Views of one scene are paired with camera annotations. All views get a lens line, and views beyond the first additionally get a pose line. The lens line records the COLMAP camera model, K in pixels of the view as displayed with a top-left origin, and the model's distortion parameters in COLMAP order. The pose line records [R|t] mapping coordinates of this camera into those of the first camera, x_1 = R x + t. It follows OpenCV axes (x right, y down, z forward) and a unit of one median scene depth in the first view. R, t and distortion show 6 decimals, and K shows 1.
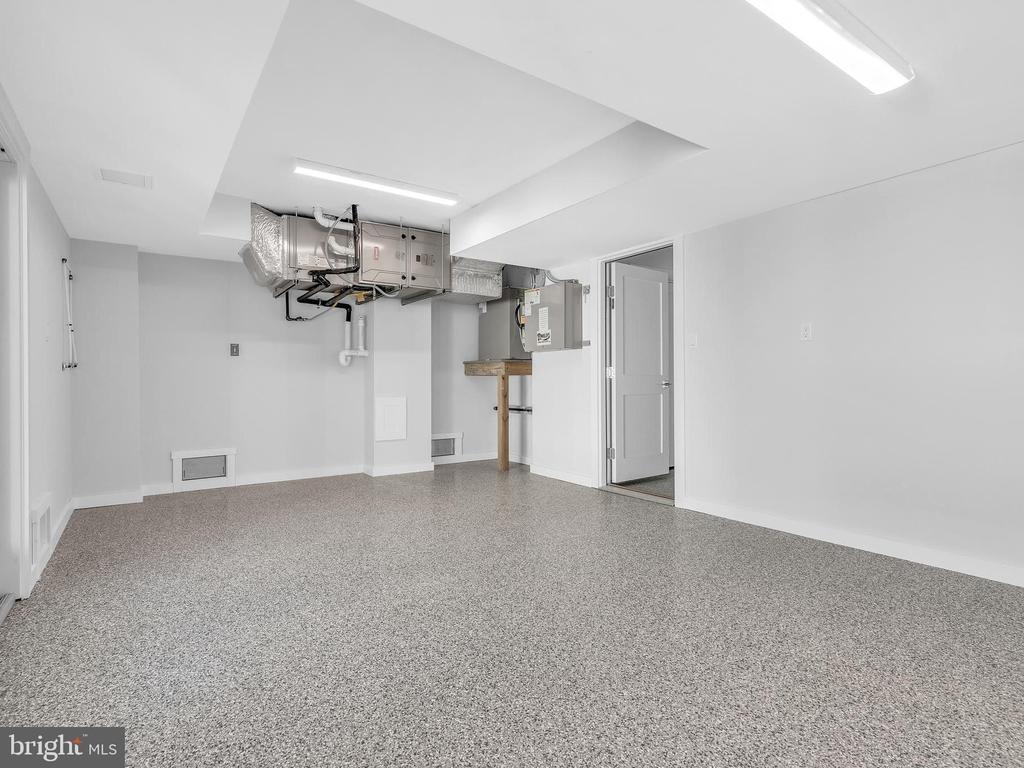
lens RADIAL K [[524.9, 0, 508.7], [0, 524.9, 383.4], [0, 0, 1]] dist [0.001061, -0.000359]
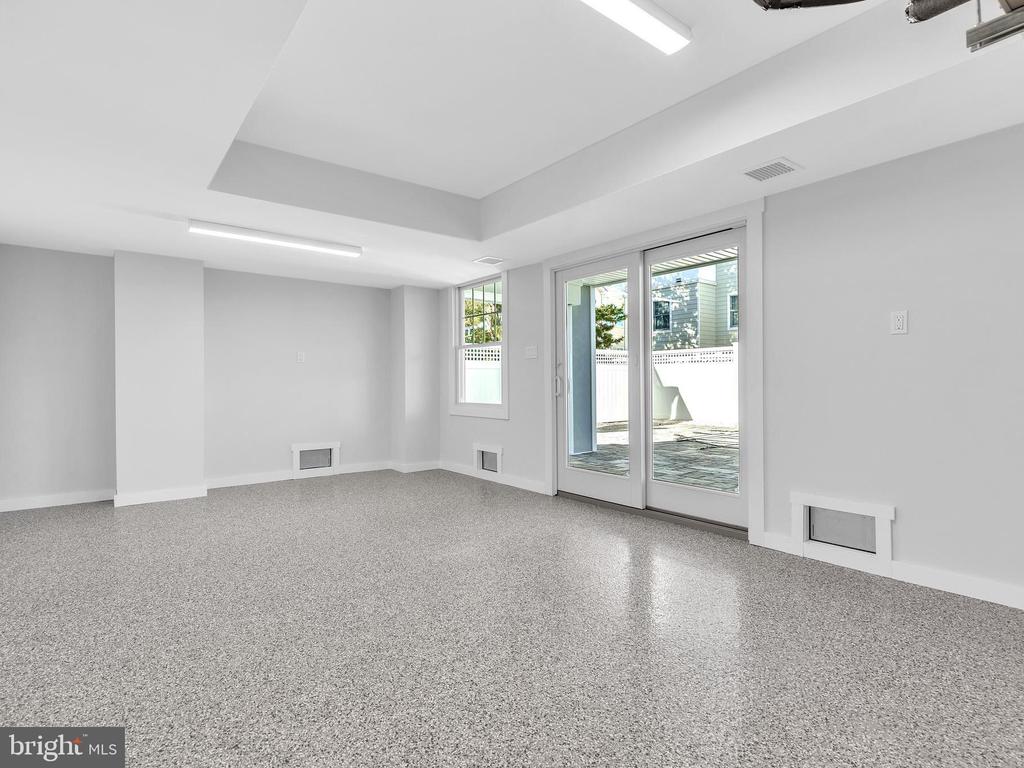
lens RADIAL K [[524.9, 0, 508.7], [0, 524.9, 383.4], [0, 0, 1]] dist [0.001061, -0.000359]
pose [[-0.998596, 0.010093, -0.052010, -0.203382], [0.009708, 0.999924, 0.007663, -0.013289], [0.052084, 0.007147, -0.998617, 1.988009]]
